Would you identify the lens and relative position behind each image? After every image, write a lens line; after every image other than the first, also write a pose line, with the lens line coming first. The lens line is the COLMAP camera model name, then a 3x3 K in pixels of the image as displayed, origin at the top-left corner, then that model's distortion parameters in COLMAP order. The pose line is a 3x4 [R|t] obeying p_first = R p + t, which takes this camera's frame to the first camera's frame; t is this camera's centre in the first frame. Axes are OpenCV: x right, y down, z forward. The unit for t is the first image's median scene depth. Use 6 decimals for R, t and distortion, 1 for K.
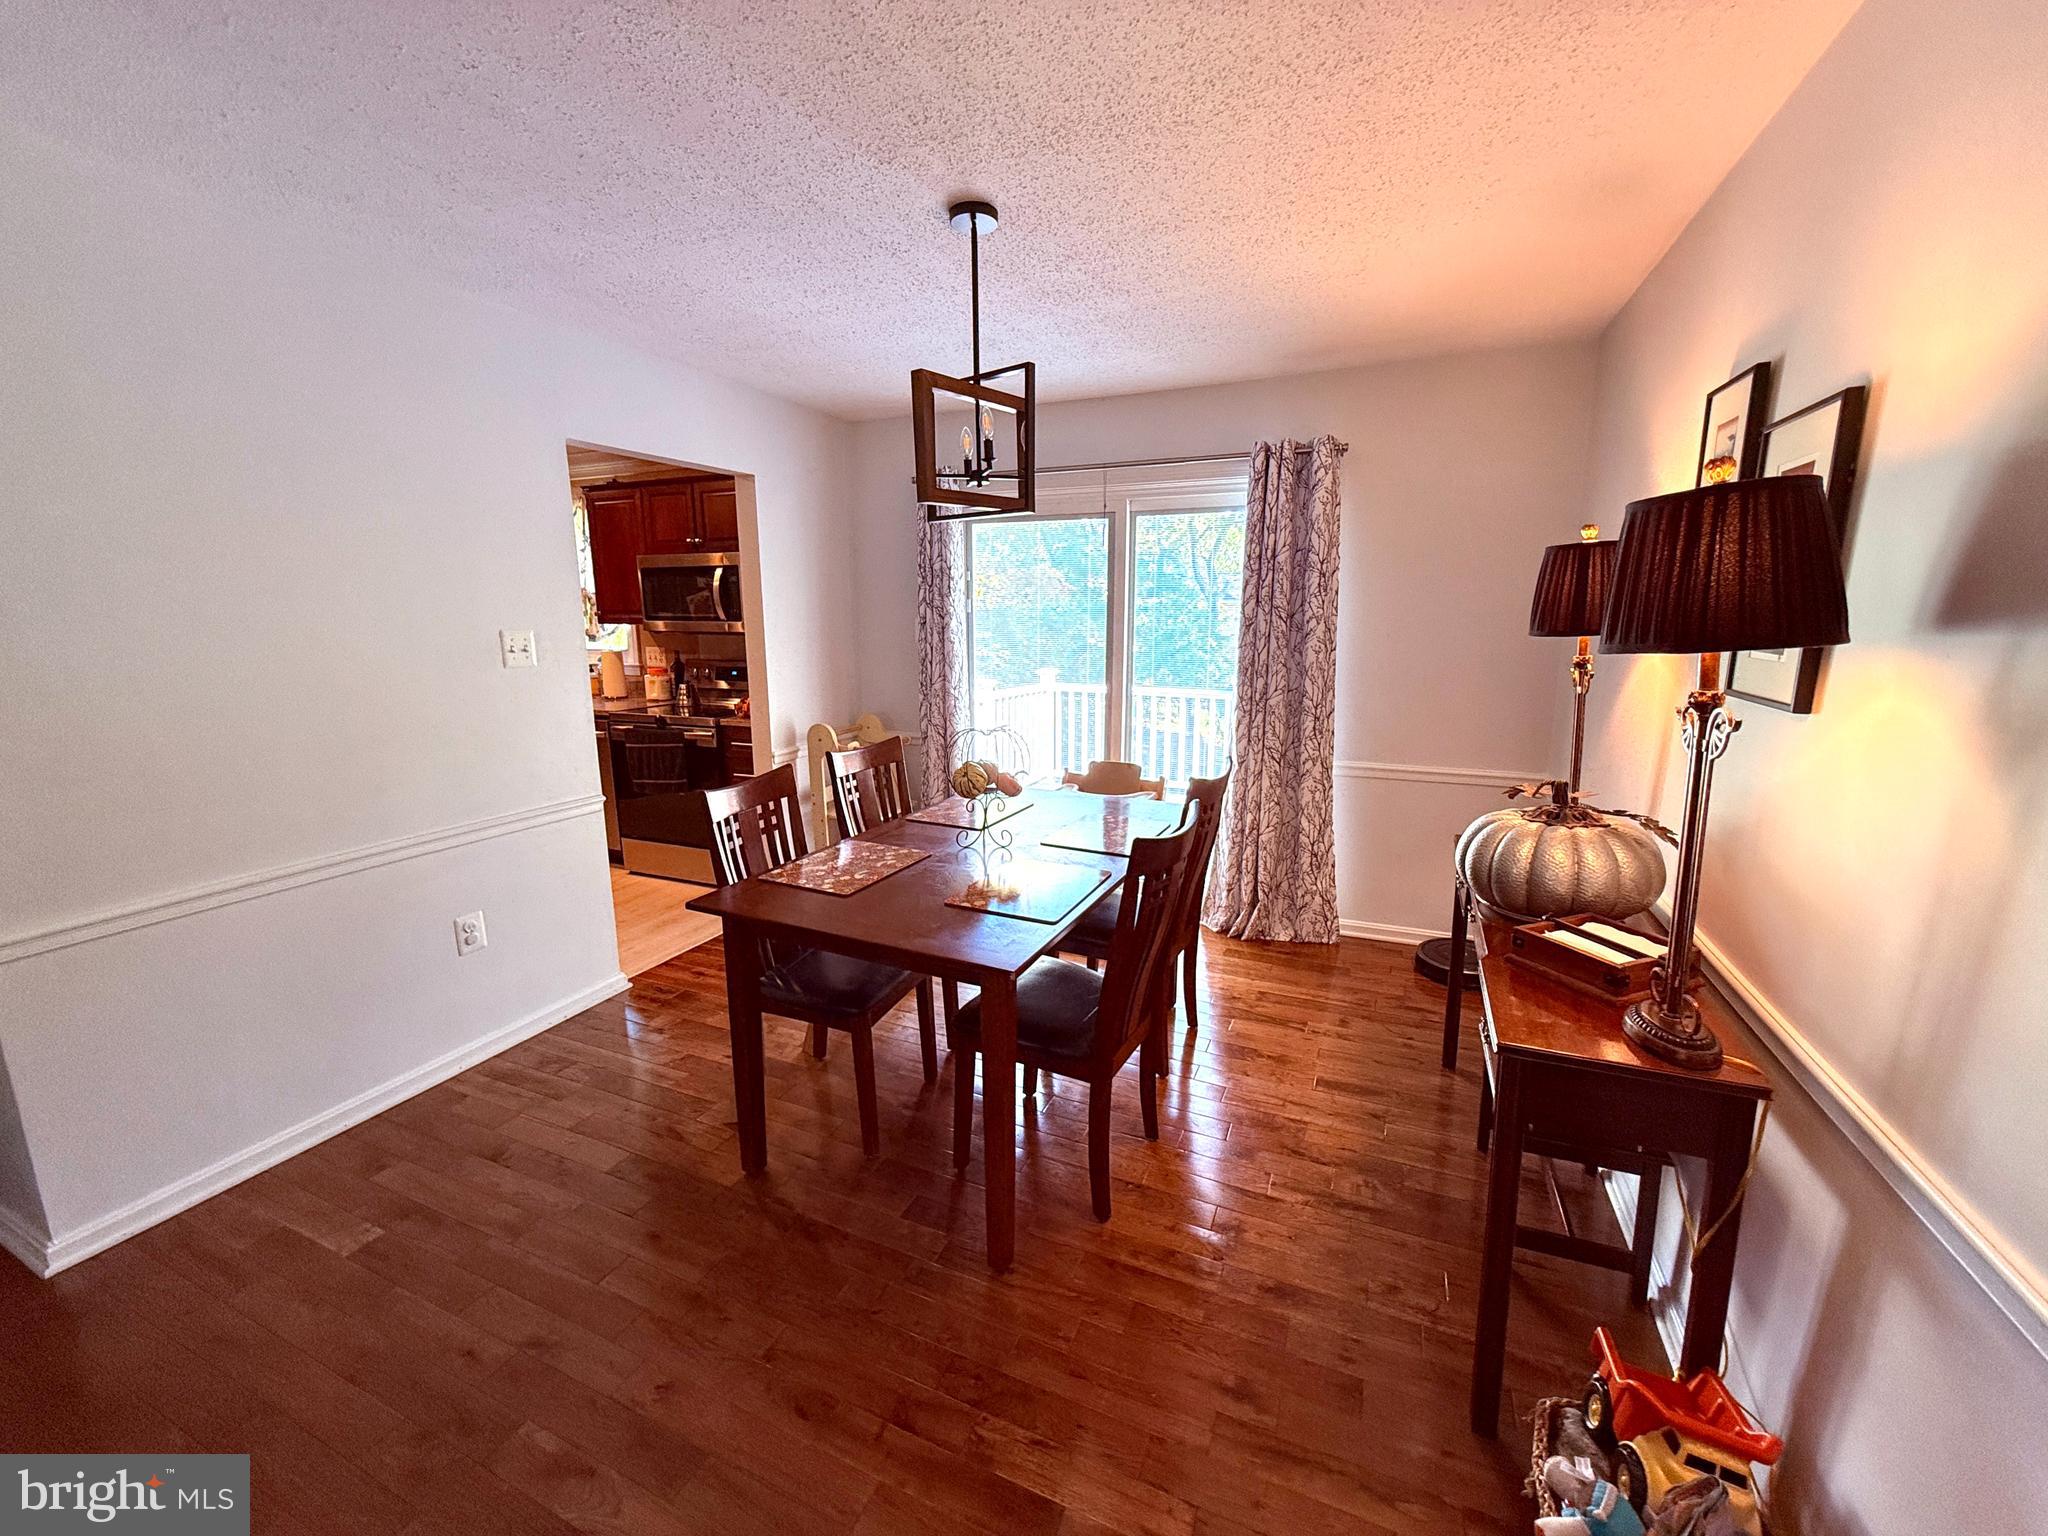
lens RADIAL K [[802.6, 0, 1025.3], [0, 802.6, 763.8], [0, 0, 1]] dist [0.001109, -0.000733]
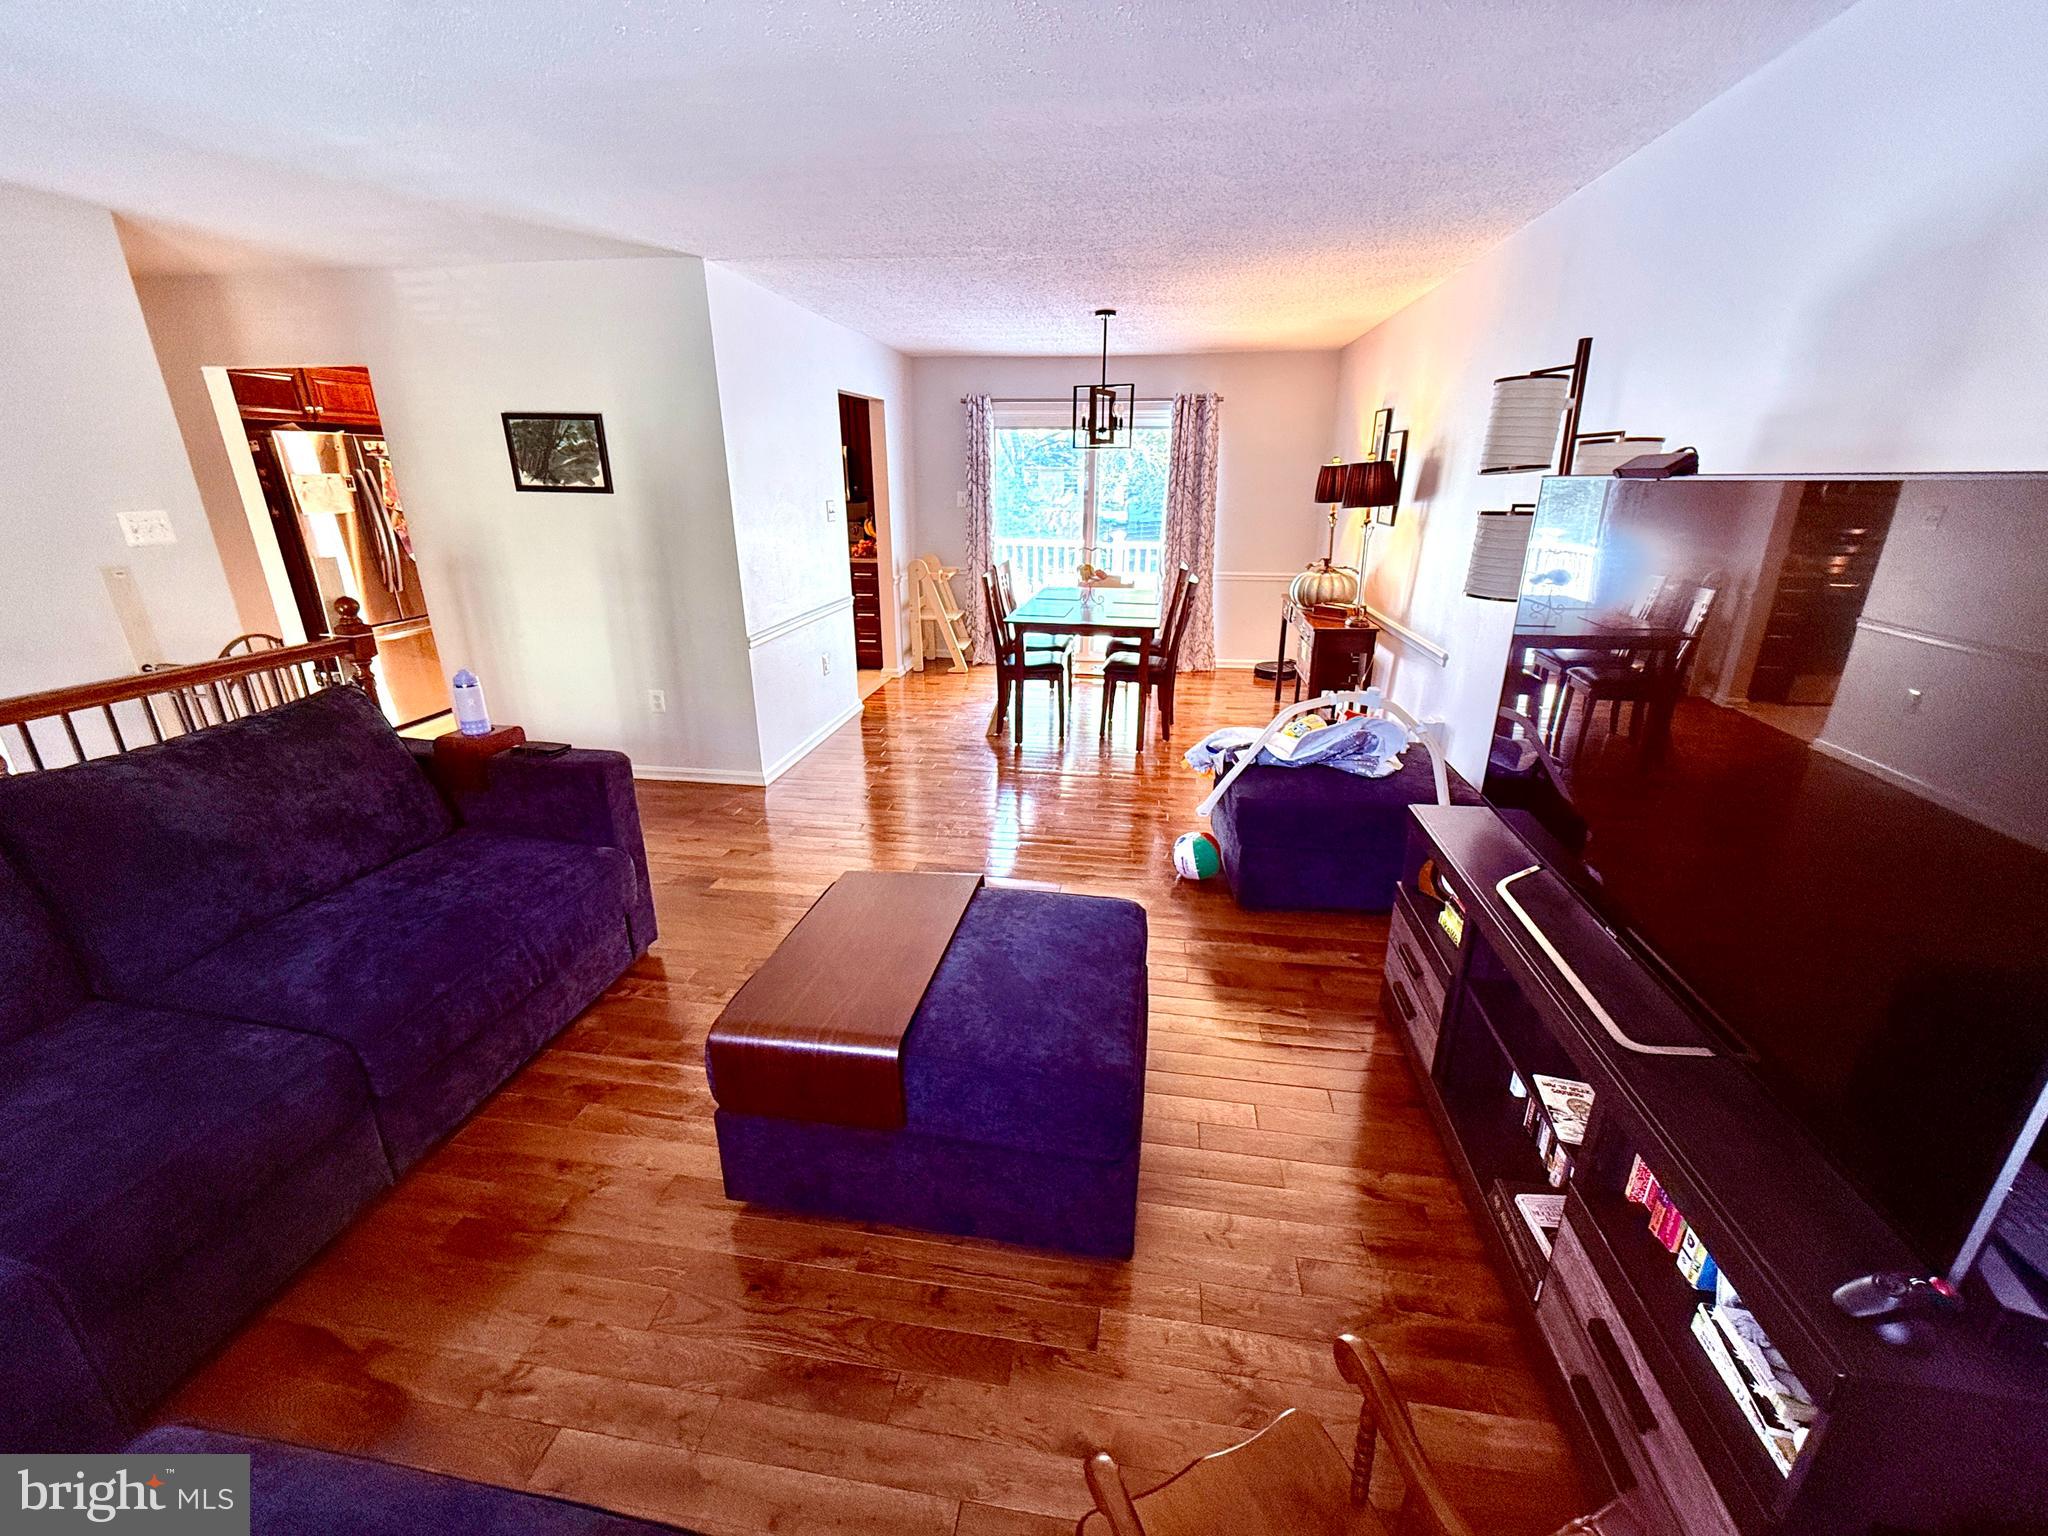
lens RADIAL K [[802.6, 0, 1027.1], [0, 802.6, 753.2], [0, 0, 1]] dist [0.001109, -0.000733]
pose [[0.964064, -0.082913, 0.252400, -0.579790], [0.045223, 0.987403, 0.151627, 0.119345], [-0.261792, -0.134763, 0.955669, -0.783466]]
